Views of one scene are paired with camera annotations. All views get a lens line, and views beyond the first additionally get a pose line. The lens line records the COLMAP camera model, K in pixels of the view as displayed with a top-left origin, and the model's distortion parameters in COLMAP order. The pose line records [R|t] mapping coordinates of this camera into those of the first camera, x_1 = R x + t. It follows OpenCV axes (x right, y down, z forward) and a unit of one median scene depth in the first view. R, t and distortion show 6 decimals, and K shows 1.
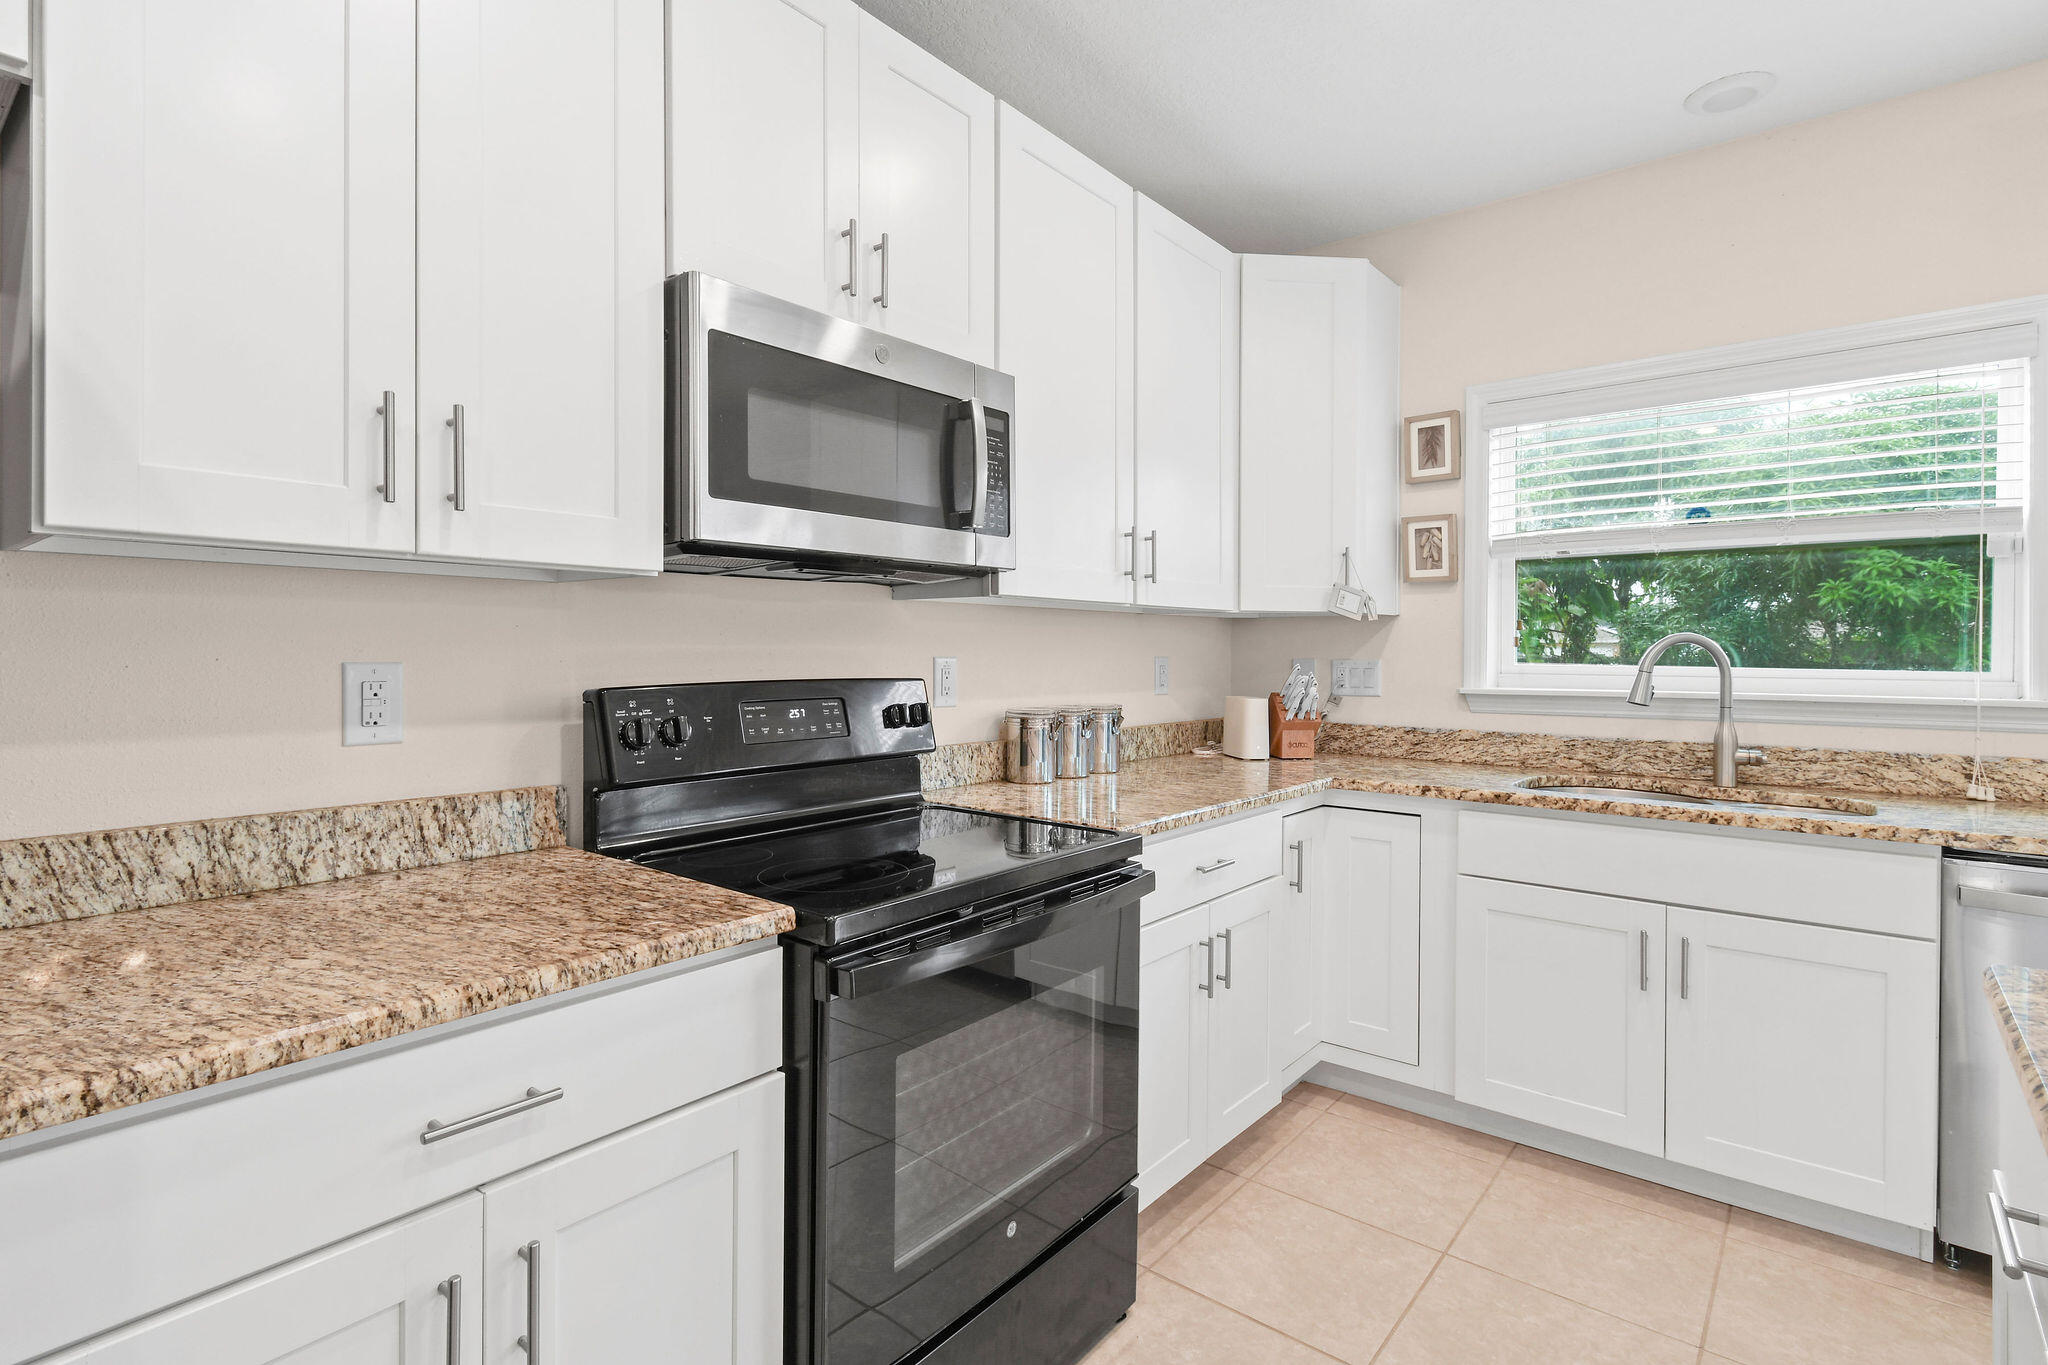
lens RADIAL K [[1008.5, 0, 1044.5], [0, 1008.5, 655.1], [0, 0, 1]] dist [0.001589, -0.000368]
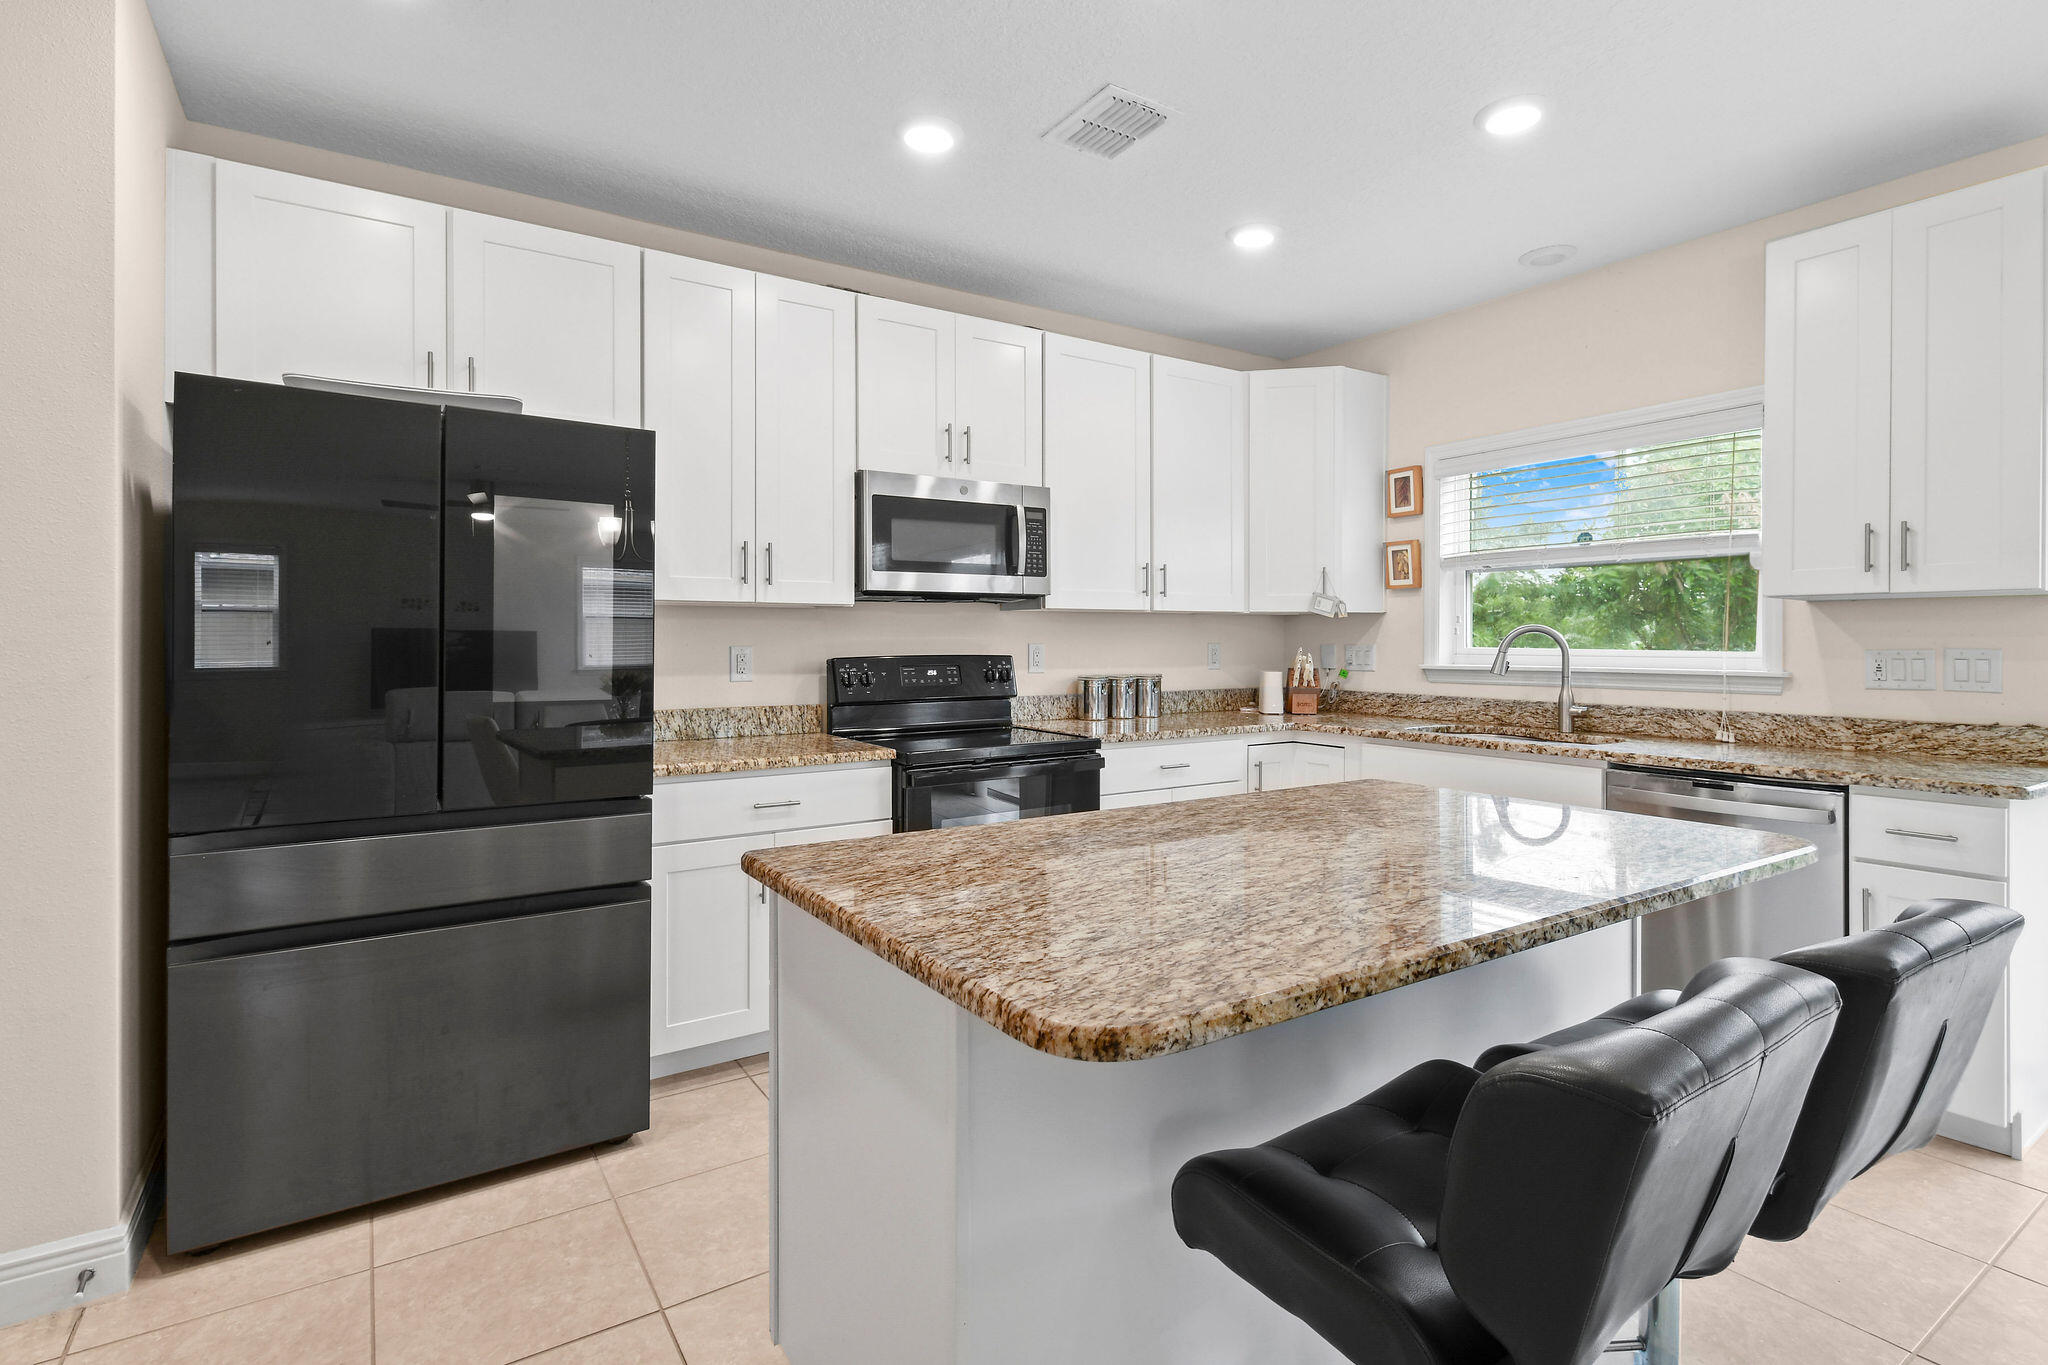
lens RADIAL K [[1006.6, 0, 1040.2], [0, 1006.6, 637.7], [0, 0, 1]] dist [-0.000654, -0.000683]
pose [[0.953550, -0.005592, -0.301184, 0.419334], [0.003481, 0.999965, -0.007544, 0.004818], [0.301216, 0.006145, 0.953536, -0.610539]]
